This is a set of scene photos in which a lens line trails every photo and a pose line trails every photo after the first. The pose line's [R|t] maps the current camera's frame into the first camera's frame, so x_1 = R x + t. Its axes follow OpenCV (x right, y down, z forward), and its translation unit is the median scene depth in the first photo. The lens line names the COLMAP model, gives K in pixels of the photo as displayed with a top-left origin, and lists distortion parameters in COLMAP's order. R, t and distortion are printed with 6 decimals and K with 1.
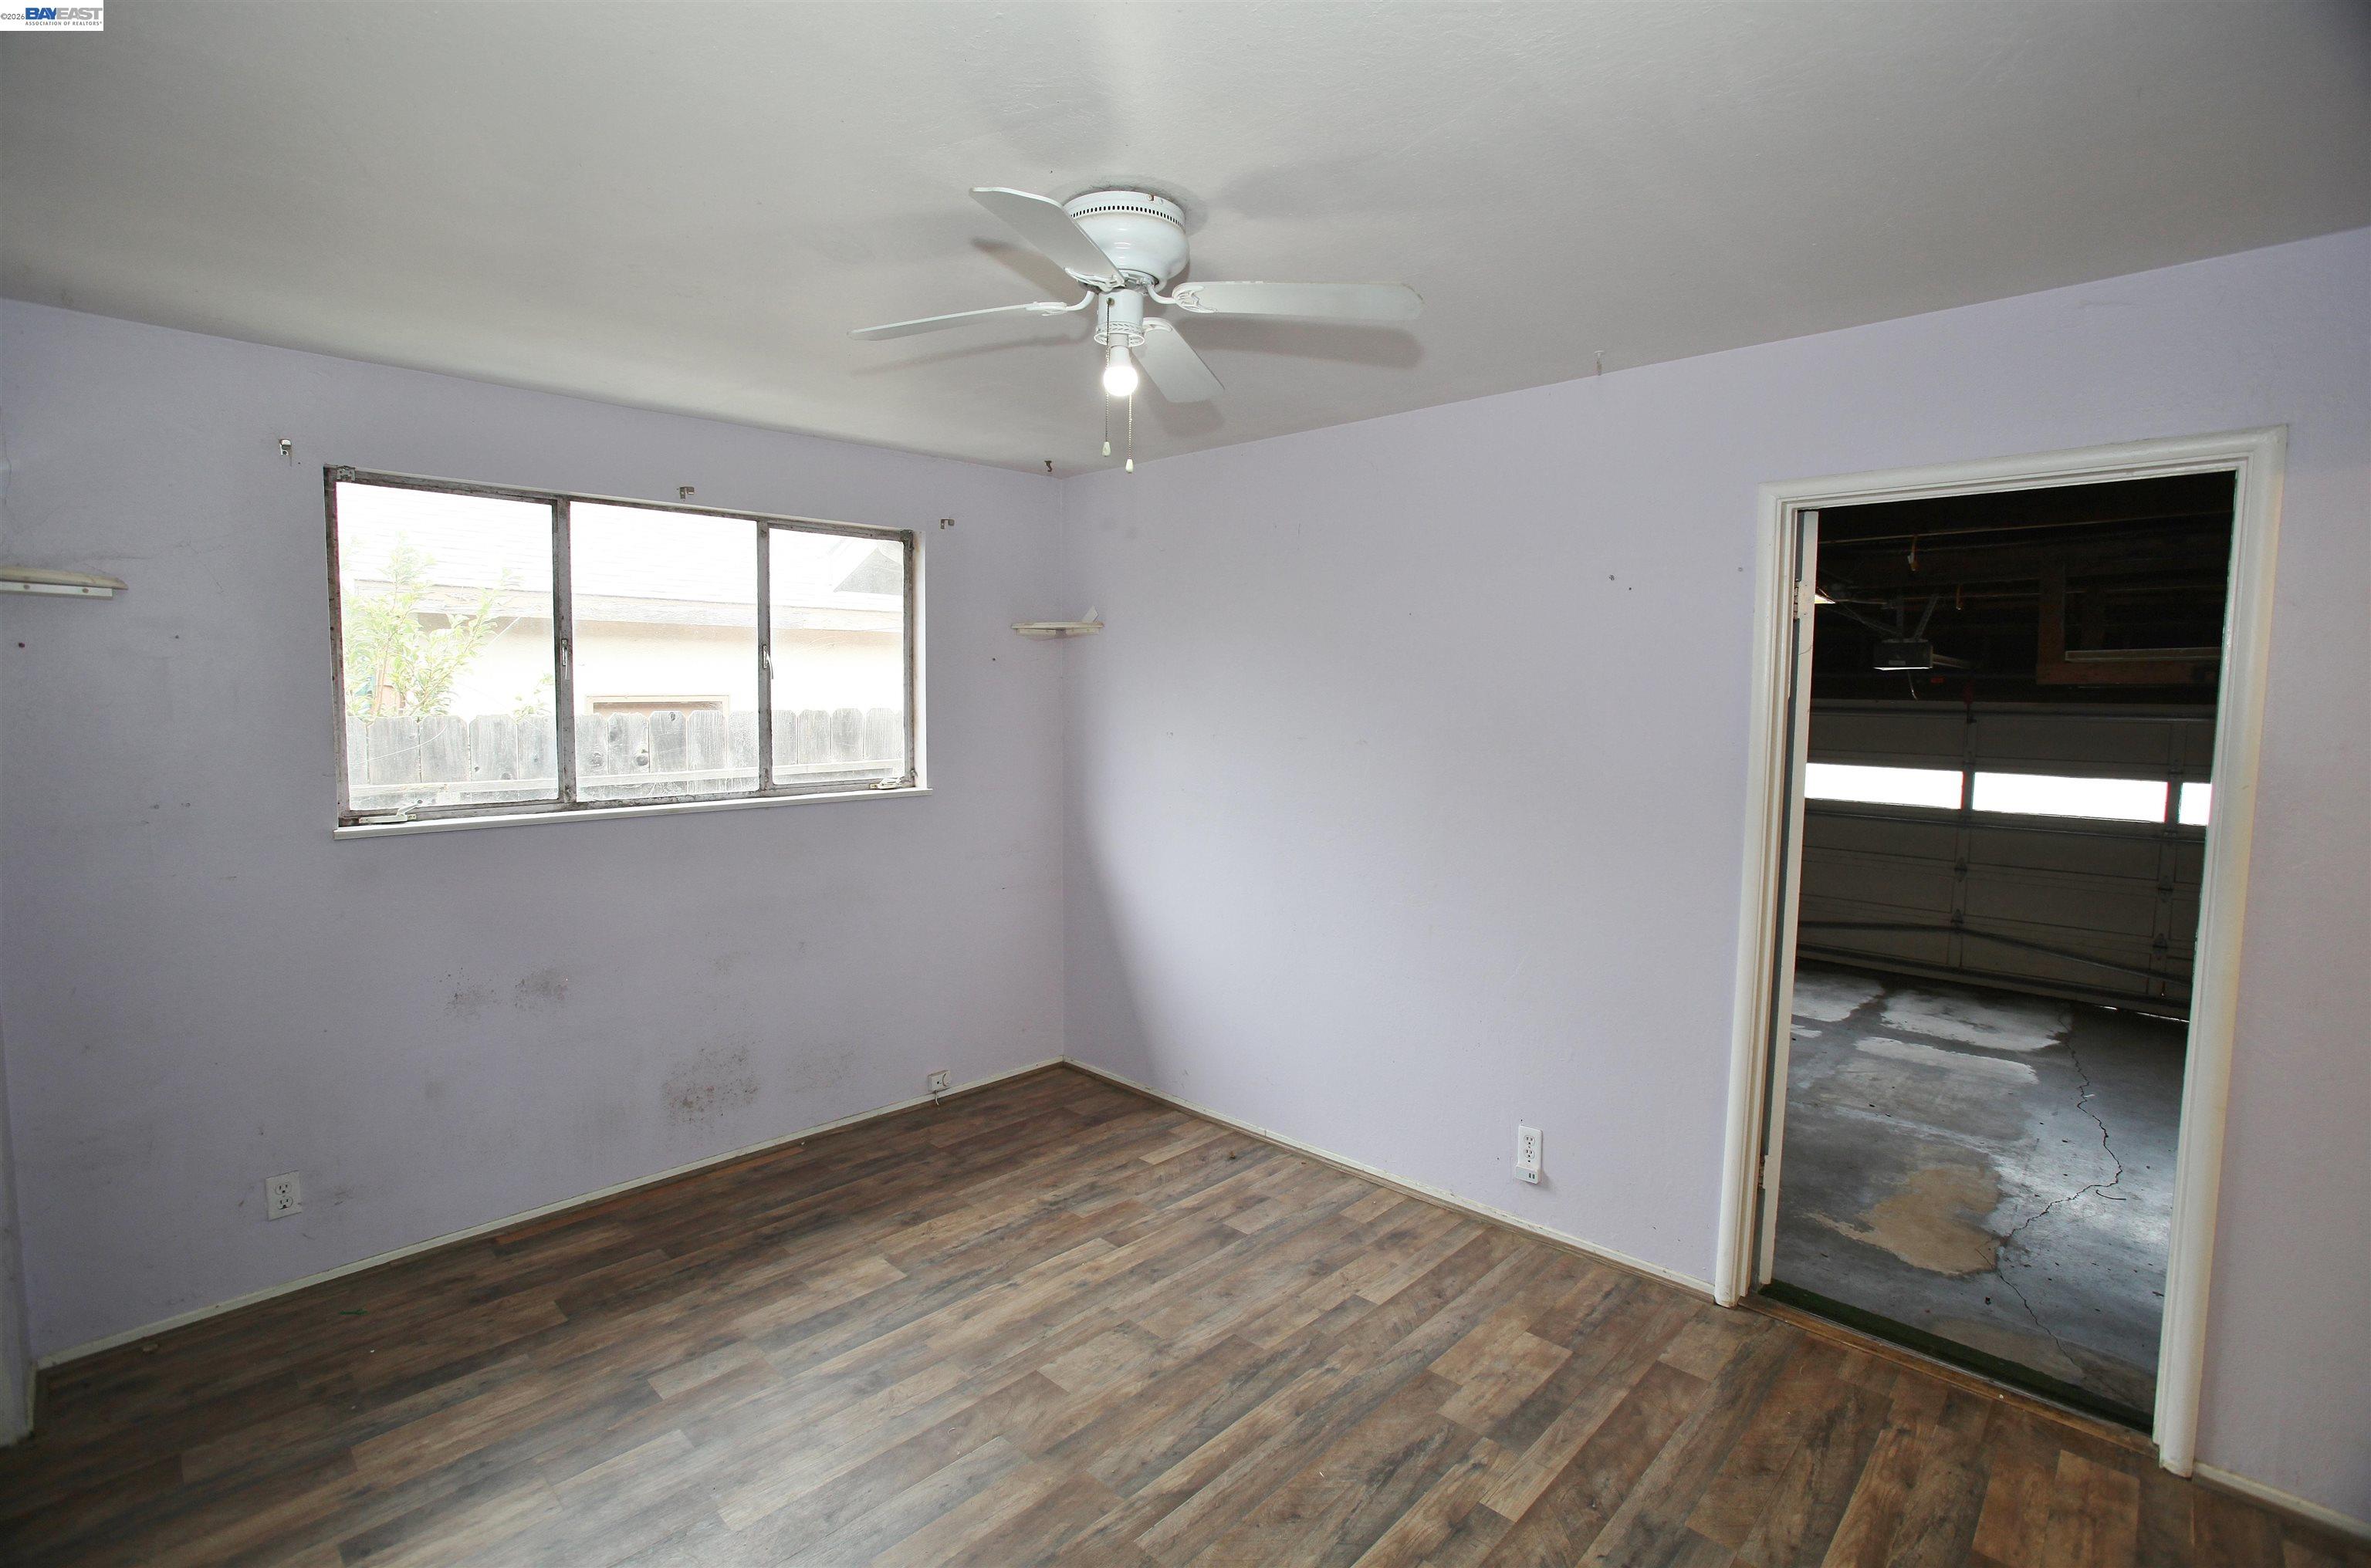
lens RADIAL K [[1079.5, 0, 1175.4], [0, 1079.5, 779.2], [0, 0, 1]] dist [-0.057349, 0.010179]
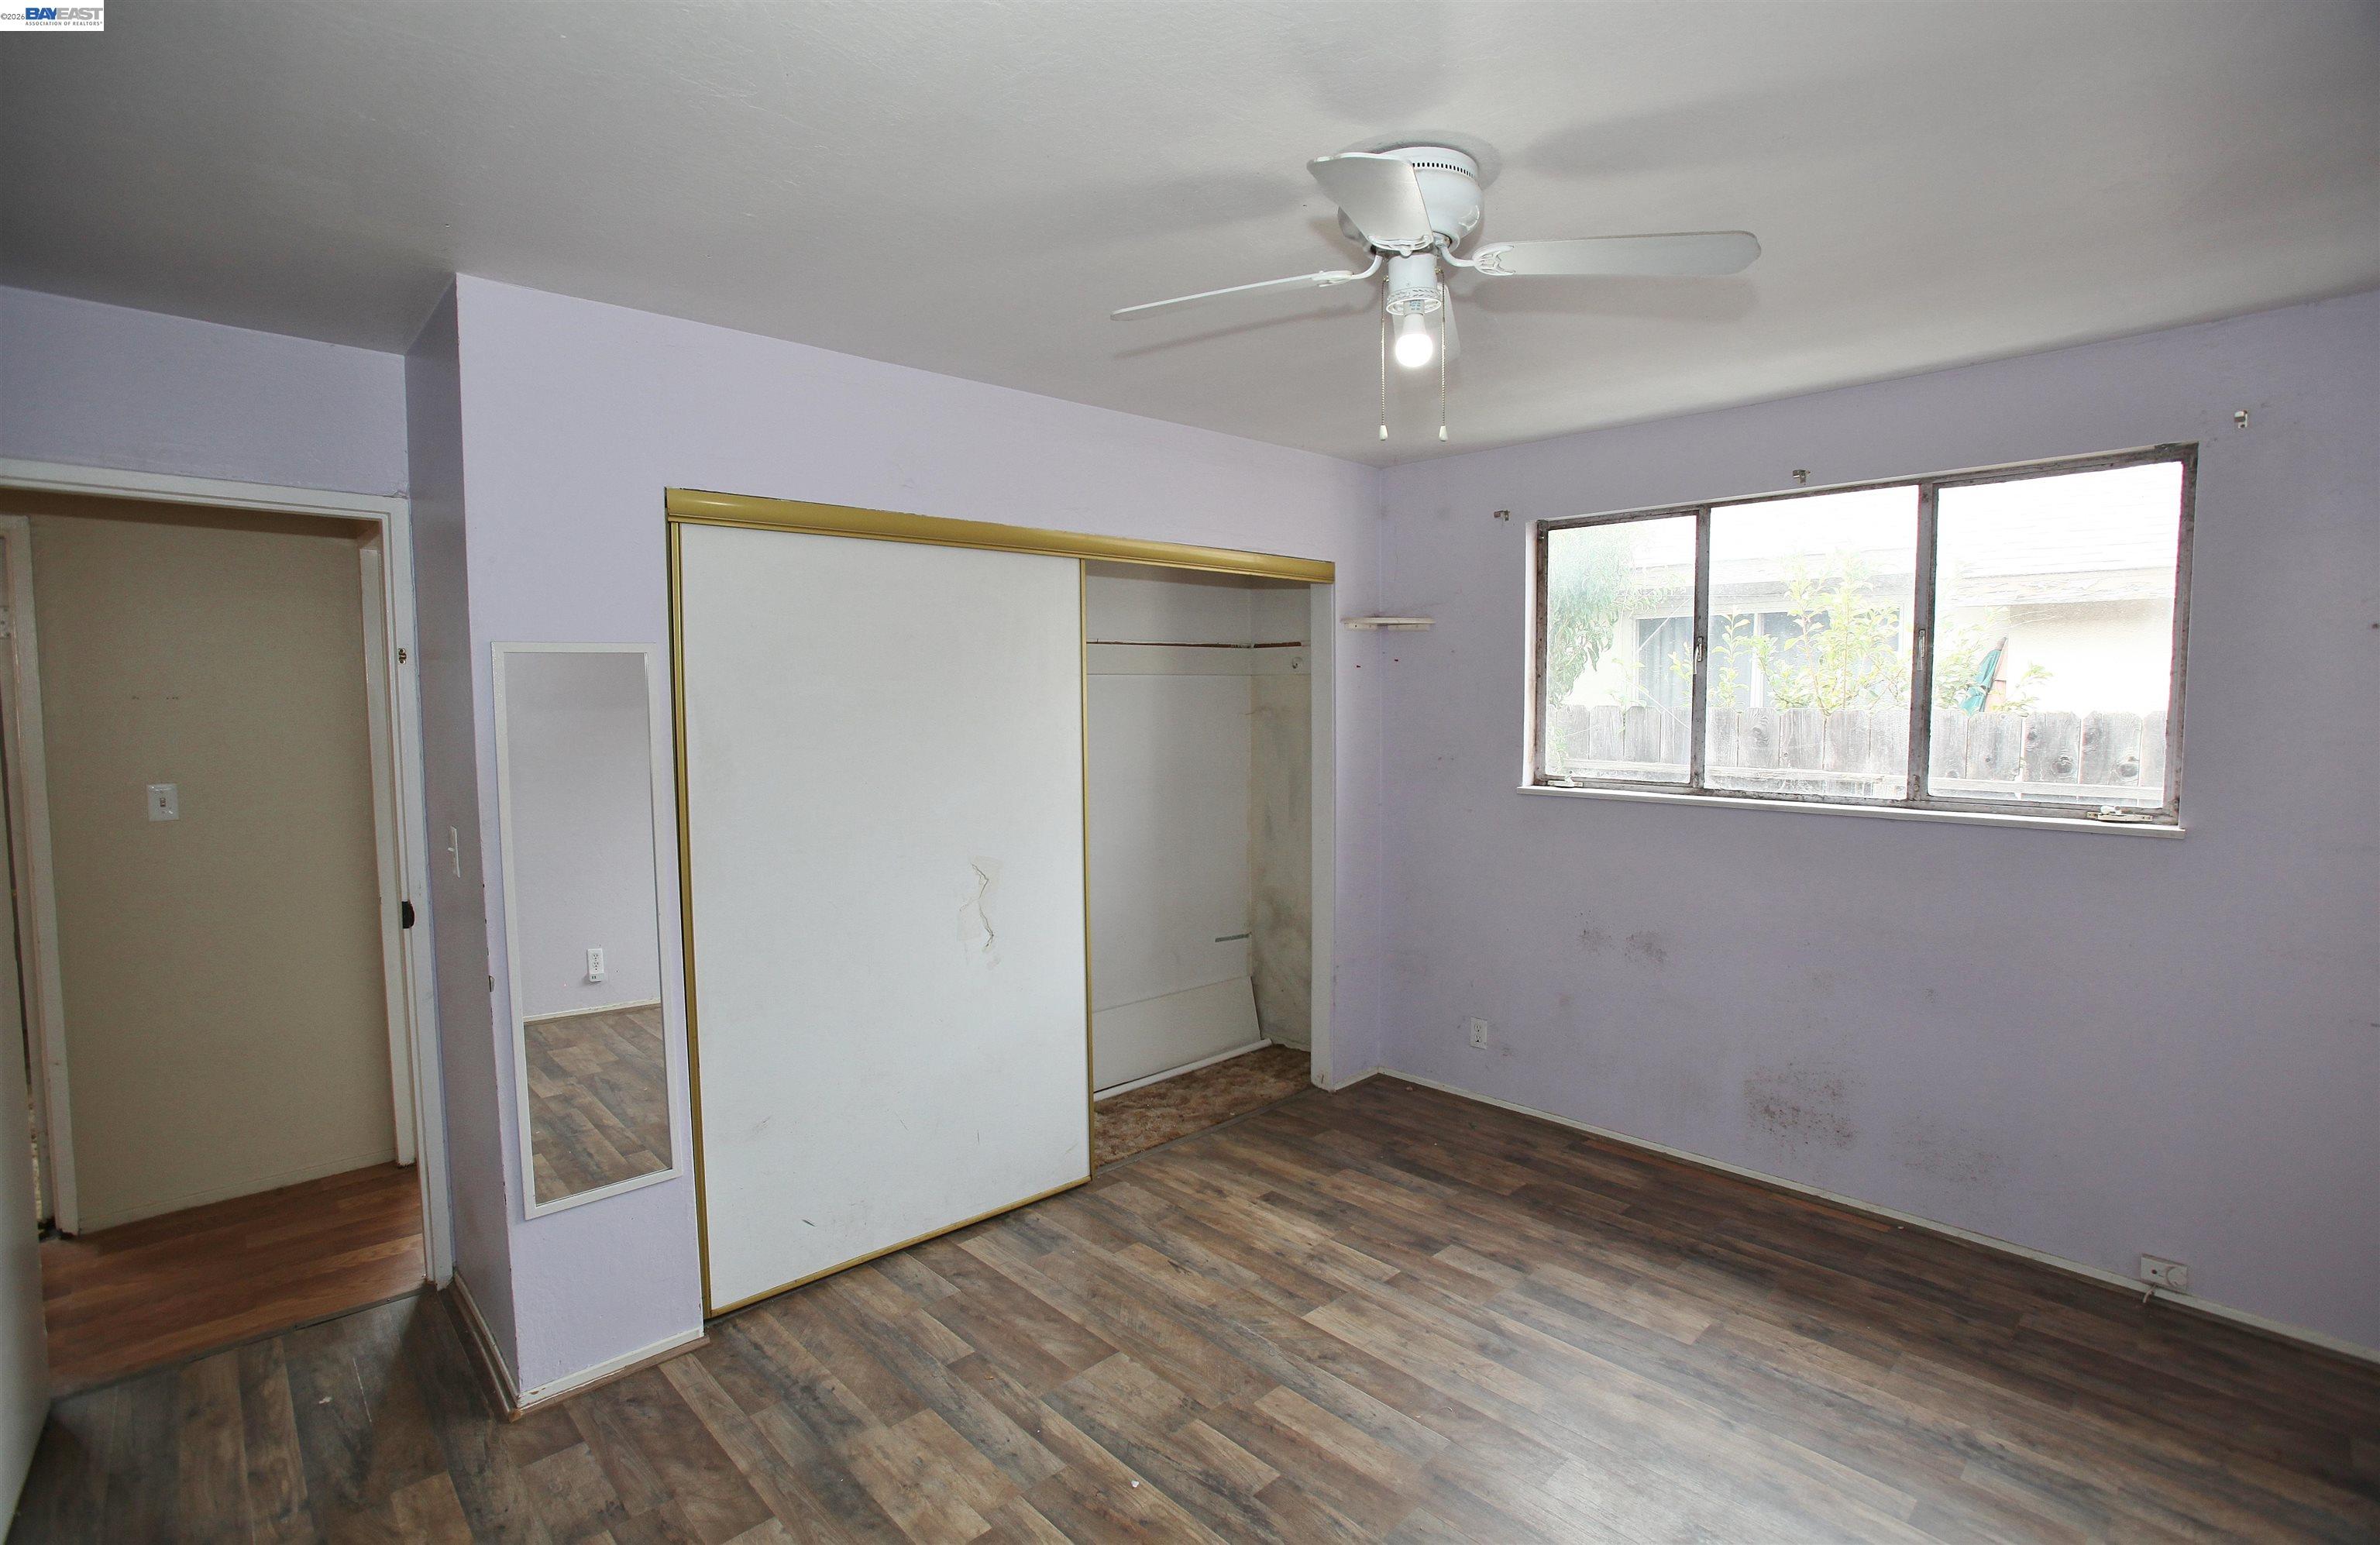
lens RADIAL K [[1090.6, 0, 1166.8], [0, 1090.6, 768.7], [0, 0, 1]] dist [-0.063055, 0.012901]
pose [[-0.050366, 0.067541, -0.996444, 0.533894], [-0.073772, 0.994734, 0.071154, -0.034659], [0.996002, 0.077094, -0.045118, 0.496199]]
